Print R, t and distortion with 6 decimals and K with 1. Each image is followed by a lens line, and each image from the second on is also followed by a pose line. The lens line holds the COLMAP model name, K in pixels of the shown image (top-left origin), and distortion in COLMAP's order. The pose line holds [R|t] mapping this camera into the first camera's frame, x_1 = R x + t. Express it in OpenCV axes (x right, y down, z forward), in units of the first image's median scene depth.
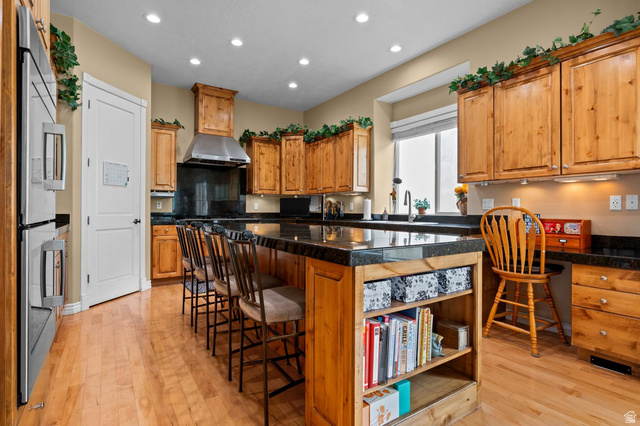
lens RADIAL K [[324.4, 0, 319.1], [0, 324.4, 212.4], [0, 0, 1]] dist [-0.005176, -0.000492]
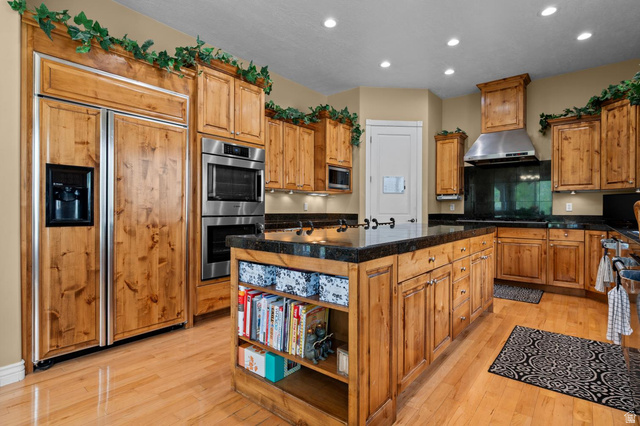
lens RADIAL K [[324.4, 0, 320.1], [0, 324.4, 211.5], [0, 0, 1]] dist [-0.005176, -0.000492]
pose [[0.281041, 0.000536, -0.959696, 0.441425], [-0.008747, 0.999960, -0.002003, -0.001002], [0.959656, 0.008957, 0.281034, 0.250960]]
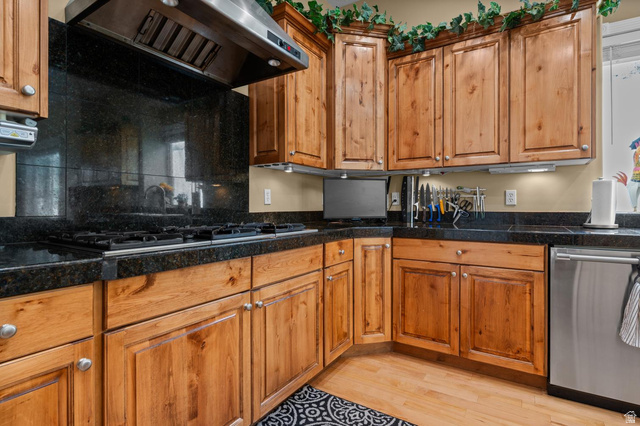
lens RADIAL K [[324.4, 0, 320.6], [0, 324.4, 208.6], [0, 0, 1]] dist [-0.005176, -0.000492]
pose [[0.923659, -0.008001, 0.383131, -0.339271], [0.006308, 0.999964, 0.005674, -0.006642], [-0.383162, -0.002824, 0.923677, 0.702060]]
